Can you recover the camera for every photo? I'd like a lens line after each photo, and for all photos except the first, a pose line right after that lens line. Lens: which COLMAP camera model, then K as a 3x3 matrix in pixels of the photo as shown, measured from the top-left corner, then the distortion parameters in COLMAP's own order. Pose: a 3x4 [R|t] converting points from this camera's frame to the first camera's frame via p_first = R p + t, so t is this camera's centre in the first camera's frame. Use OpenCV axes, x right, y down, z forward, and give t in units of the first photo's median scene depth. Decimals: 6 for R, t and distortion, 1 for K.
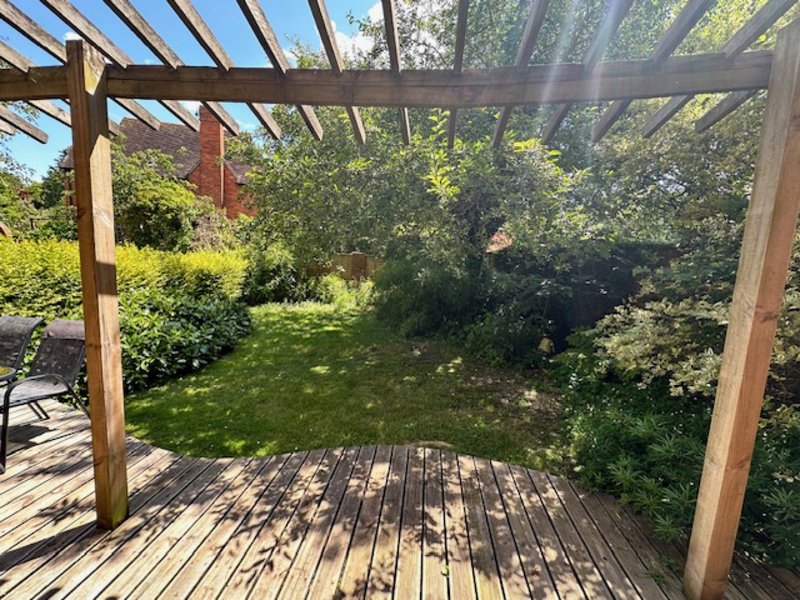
lens RADIAL K [[313.3, 0, 399.0], [0, 313.3, 297.8], [0, 0, 1]] dist [0.000059, 0.000228]
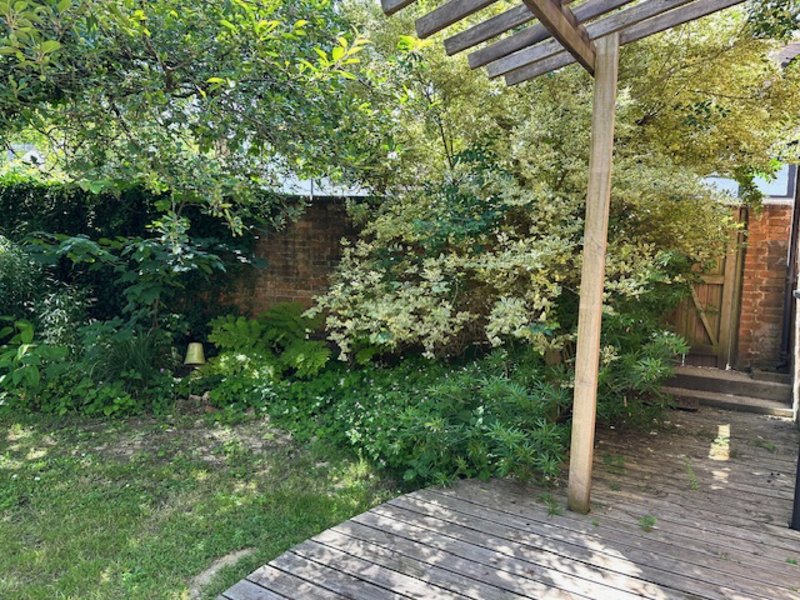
lens RADIAL K [[548.3, 0, 407.5], [0, 548.3, 299.5], [0, 0, 1]] dist [0.104975, -0.137610]
pose [[0.402443, -0.075920, 0.912292, -0.766010], [0.066195, 0.996360, 0.053715, 0.042274], [-0.913049, 0.038772, 0.406004, 0.503096]]
